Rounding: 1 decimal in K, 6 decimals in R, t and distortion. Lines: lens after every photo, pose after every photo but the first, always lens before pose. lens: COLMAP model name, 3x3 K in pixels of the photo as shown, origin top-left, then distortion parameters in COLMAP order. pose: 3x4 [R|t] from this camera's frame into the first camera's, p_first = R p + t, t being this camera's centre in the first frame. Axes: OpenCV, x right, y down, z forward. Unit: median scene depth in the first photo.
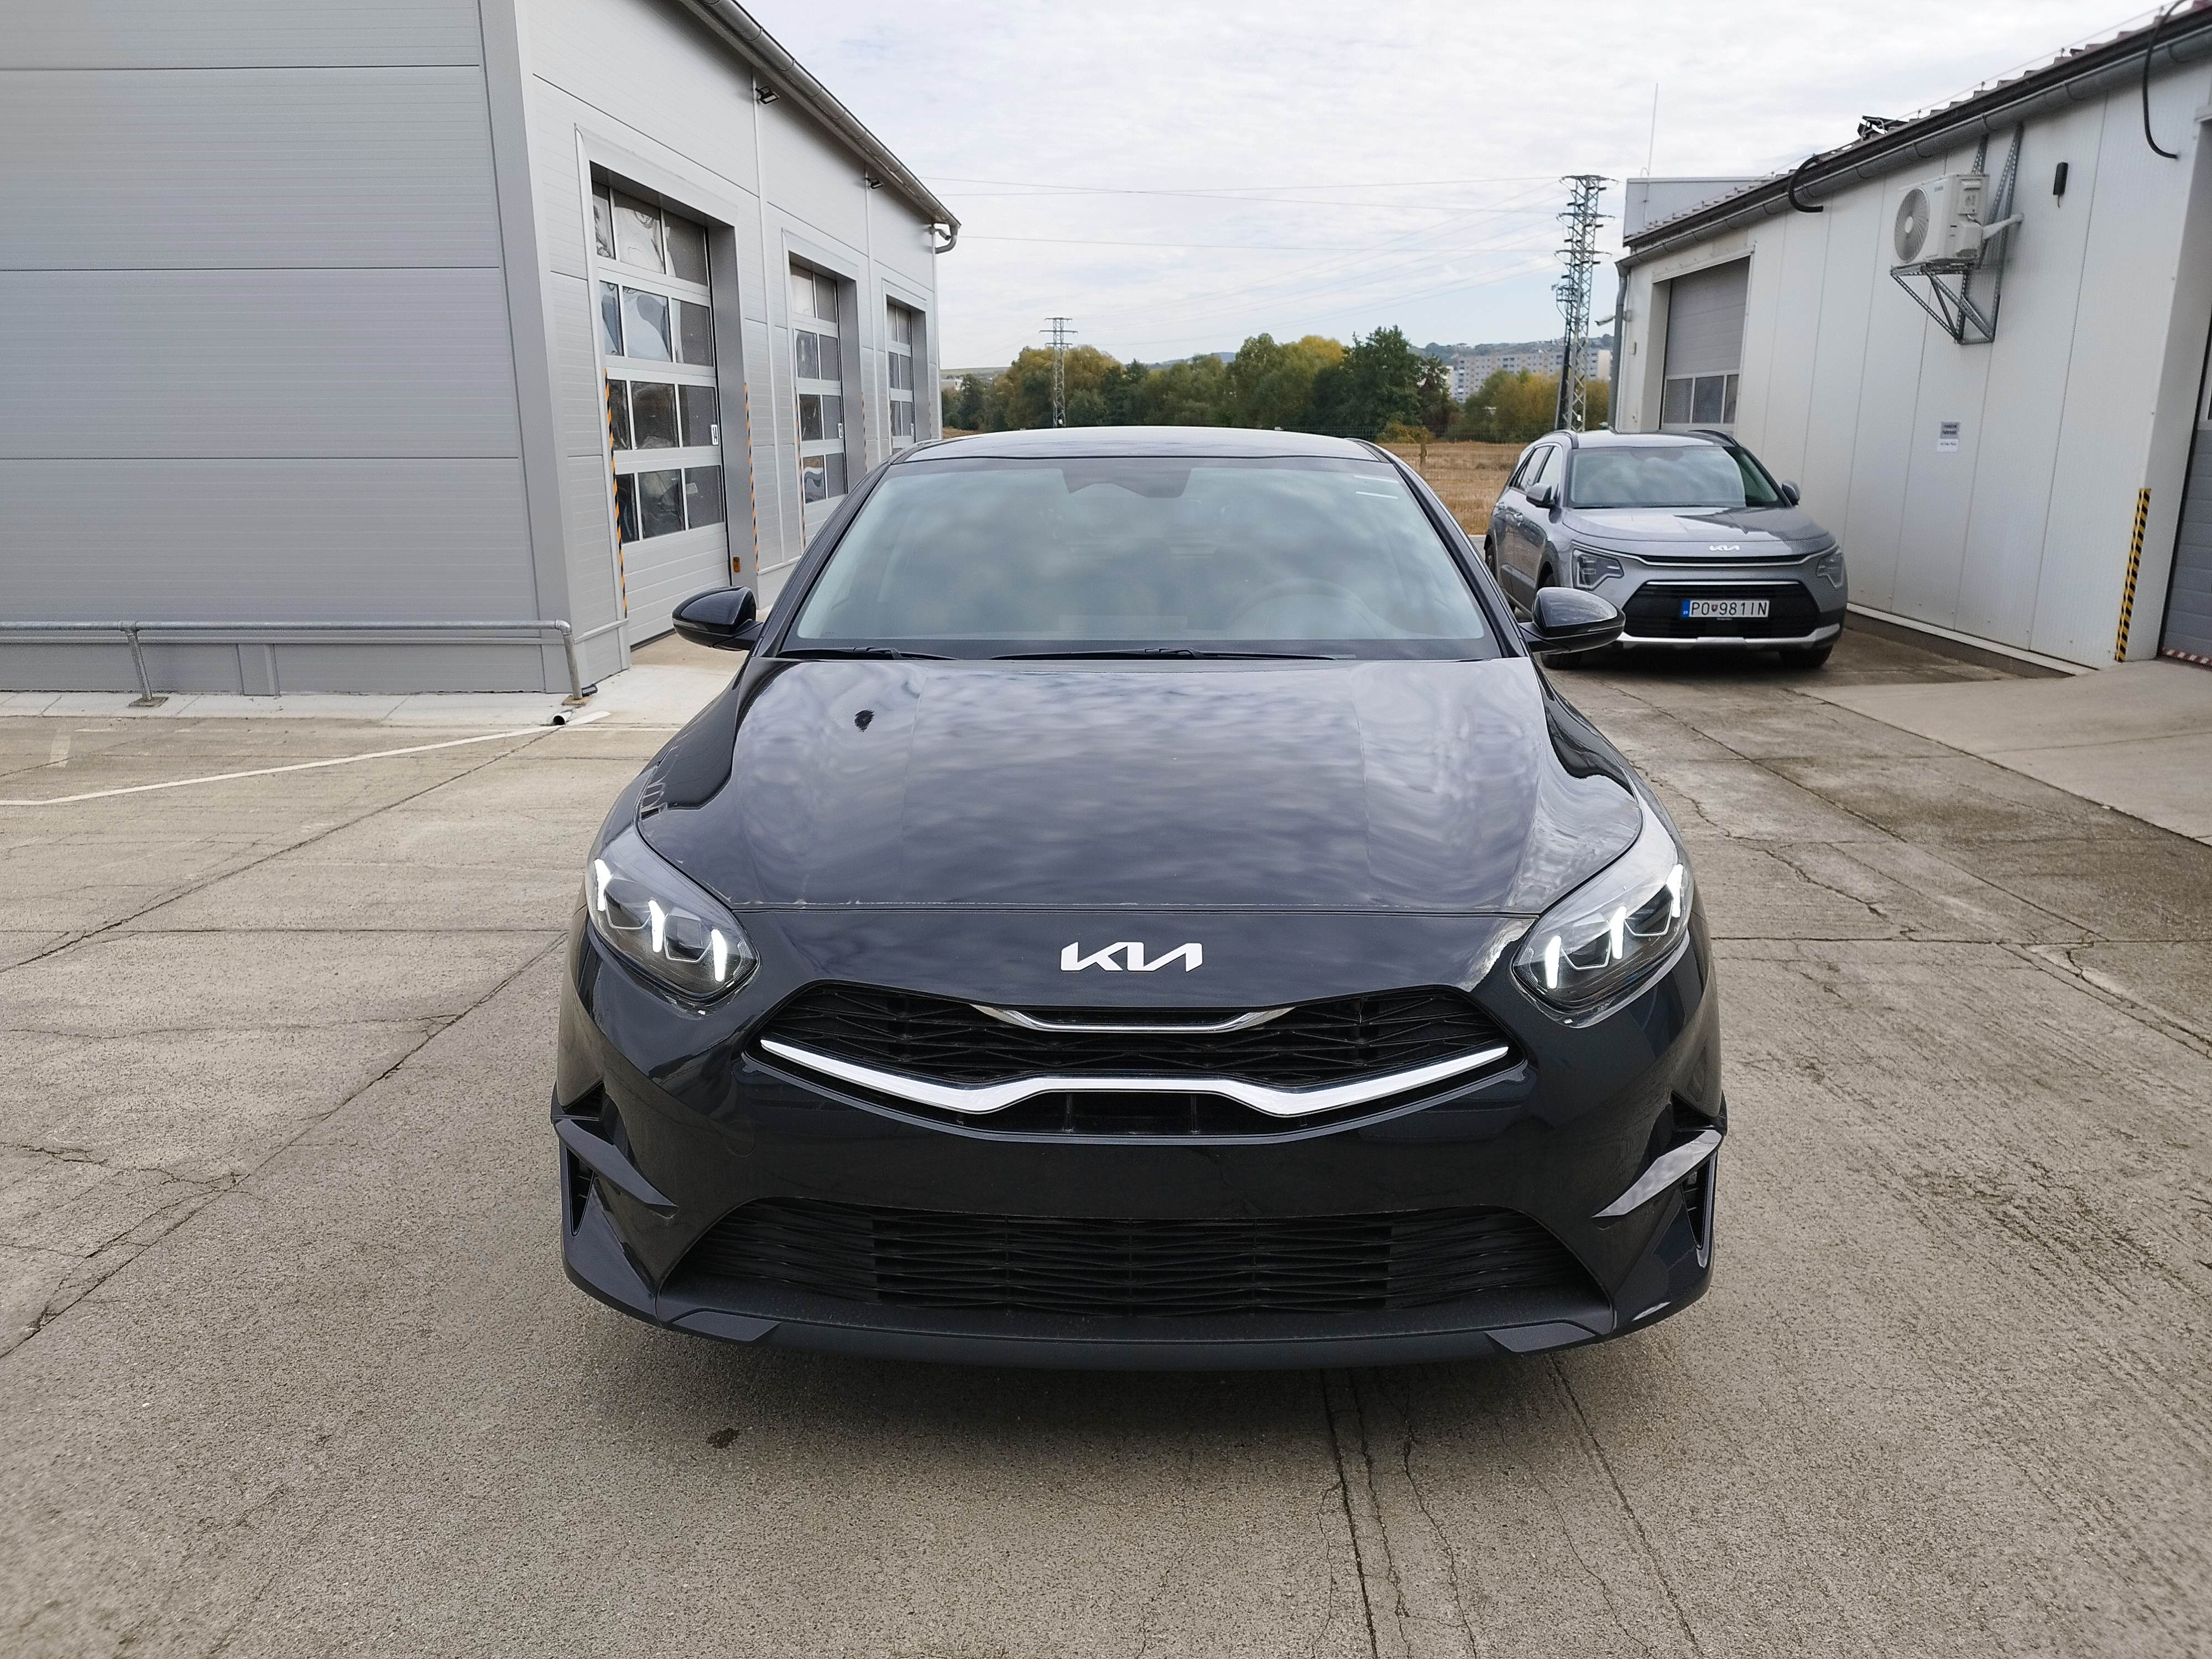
lens RADIAL K [[1585.0, 0, 1107.1], [0, 1585.0, 821.5], [0, 0, 1]] dist [0.021789, -0.015239]
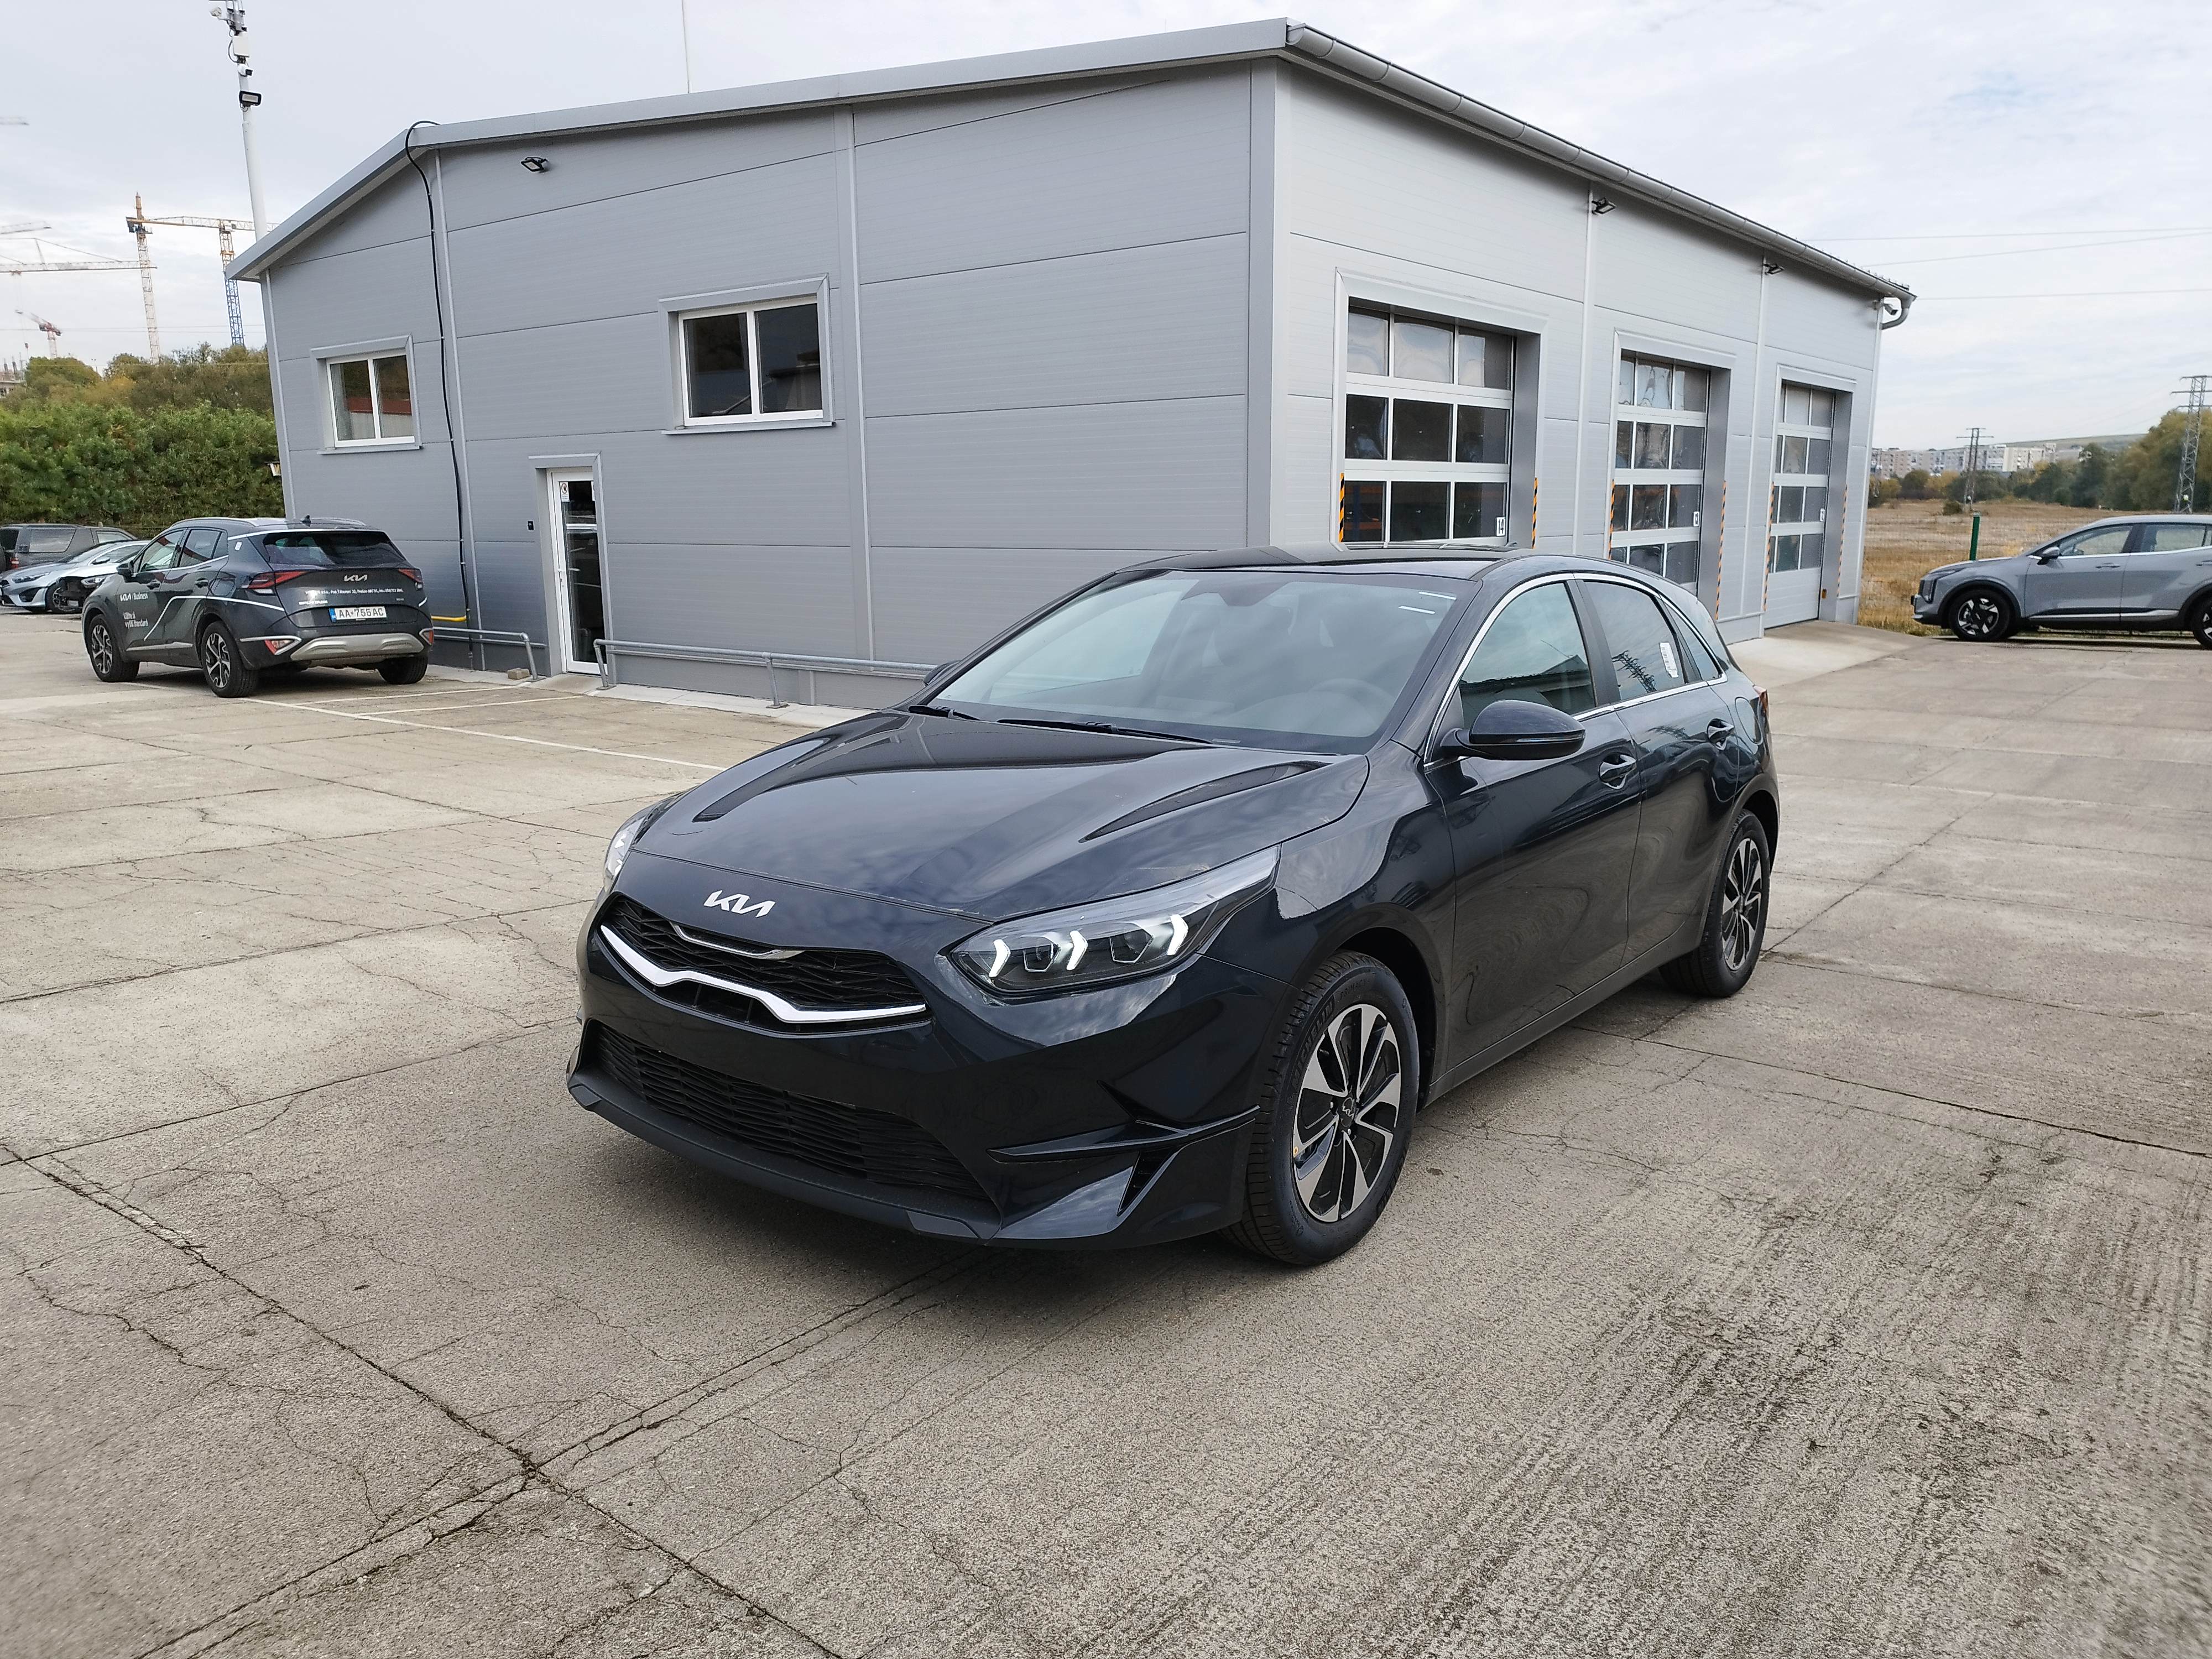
lens RADIAL K [[1580.6, 0, 1104.3], [0, 1580.6, 829.6], [0, 0, 1]] dist [0.031460, -0.026525]
pose [[0.806179, 0.114855, -0.580417, 0.177695], [-0.139451, 0.990226, 0.002257, -0.005927], [0.575004, 0.079120, 0.814316, -0.009318]]
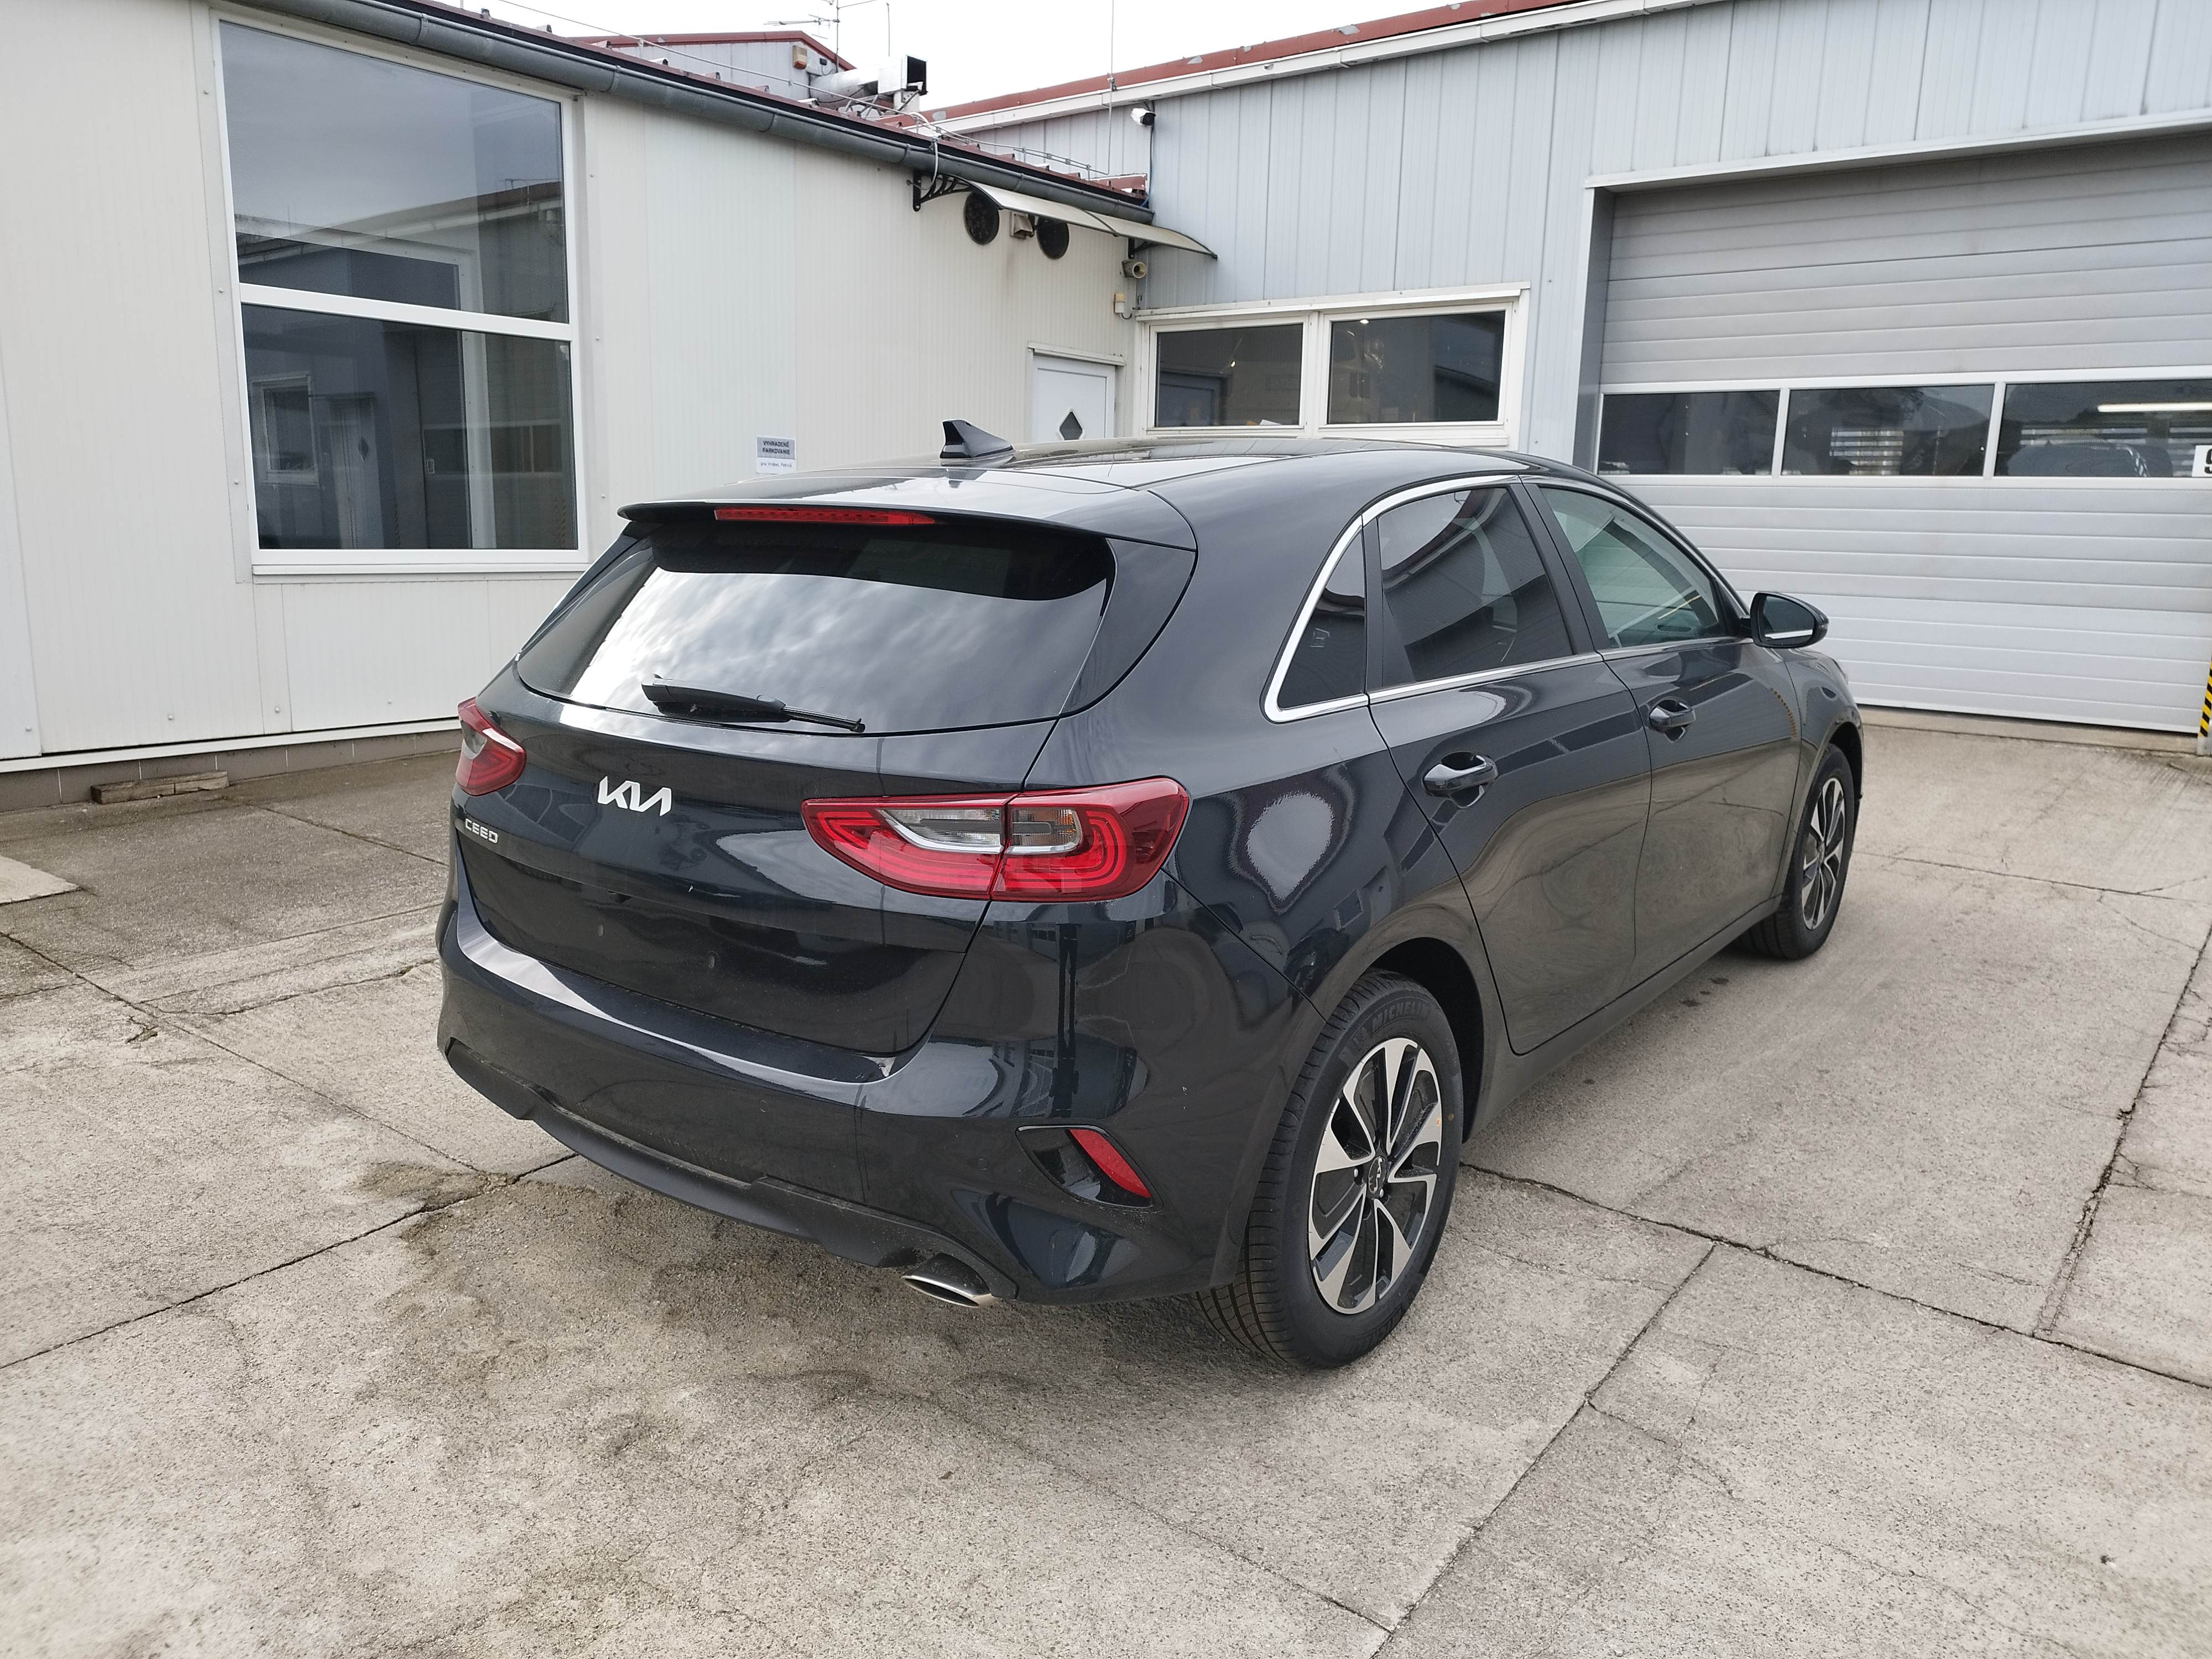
lens RADIAL K [[1585.0, 0, 1107.1], [0, 1585.0, 821.5], [0, 0, 1]] dist [0.021789, -0.015239]
pose [[-0.805576, -0.127463, 0.578620, -0.138220], [0.125007, 0.918037, 0.376273, -0.125632], [-0.579156, 0.375448, -0.723614, 0.560420]]
